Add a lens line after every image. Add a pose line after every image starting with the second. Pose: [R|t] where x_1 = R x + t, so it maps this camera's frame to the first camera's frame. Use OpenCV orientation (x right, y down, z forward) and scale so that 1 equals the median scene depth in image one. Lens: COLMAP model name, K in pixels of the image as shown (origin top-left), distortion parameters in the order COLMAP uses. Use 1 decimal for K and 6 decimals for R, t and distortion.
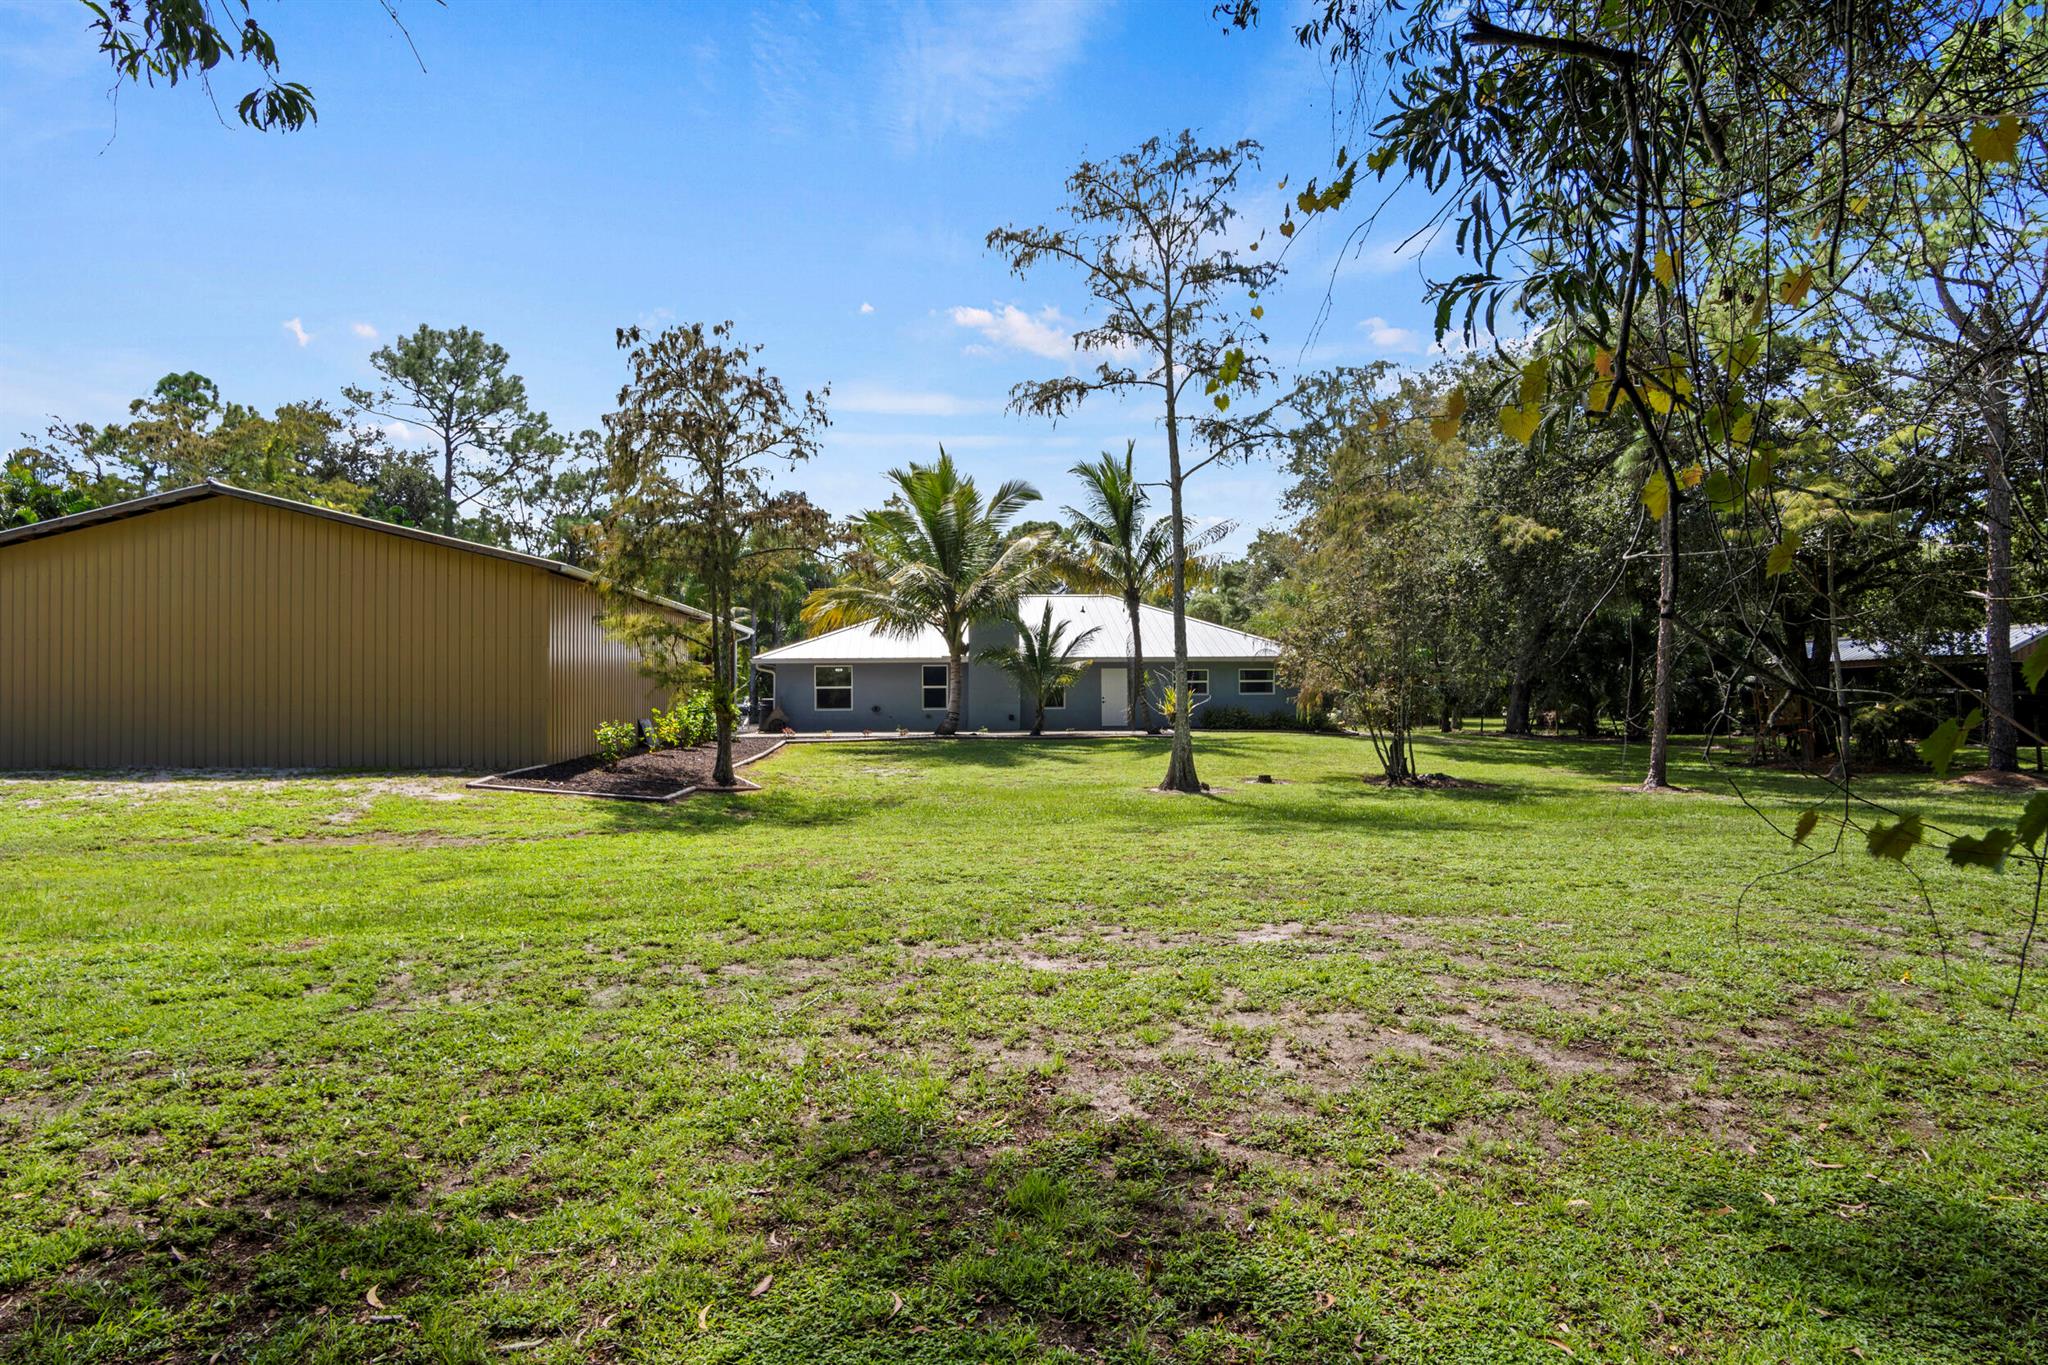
lens RADIAL K [[979.2, 0, 1024.0], [0, 979.2, 682.5], [0, 0, 1]] dist [0.000037, -0.000012]
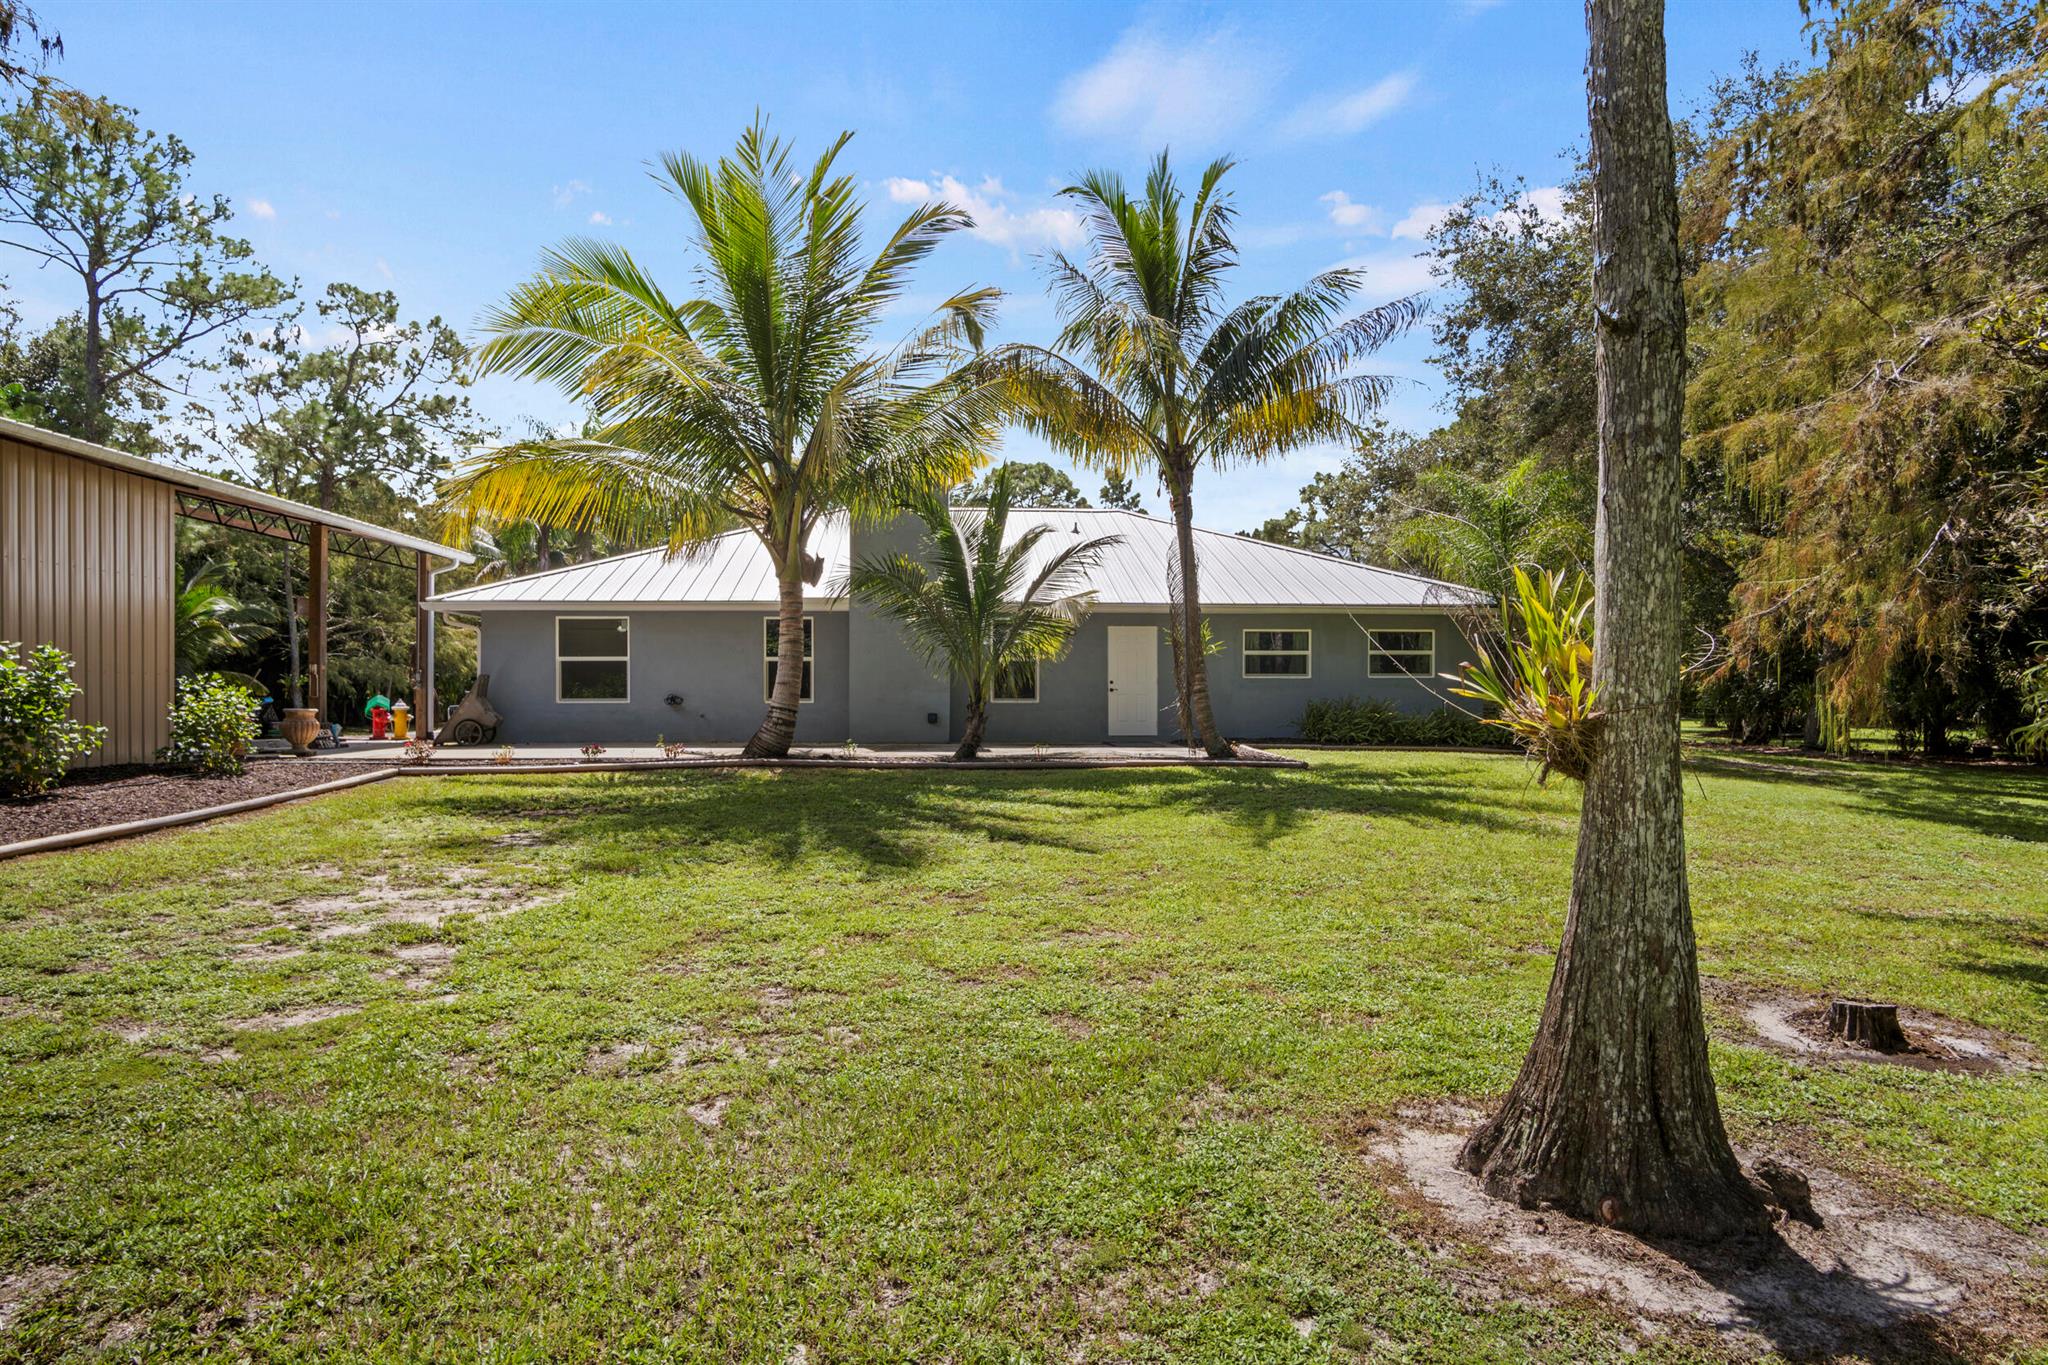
lens RADIAL K [[979.2, 0, 1024.0], [0, 979.2, 682.5], [0, 0, 1]] dist [0.000037, -0.000012]
pose [[0.999072, 0.006957, 0.042516, 0.015322], [-0.007944, 0.999702, 0.023097, 0.004275], [-0.042343, -0.023413, 0.998829, 0.509867]]
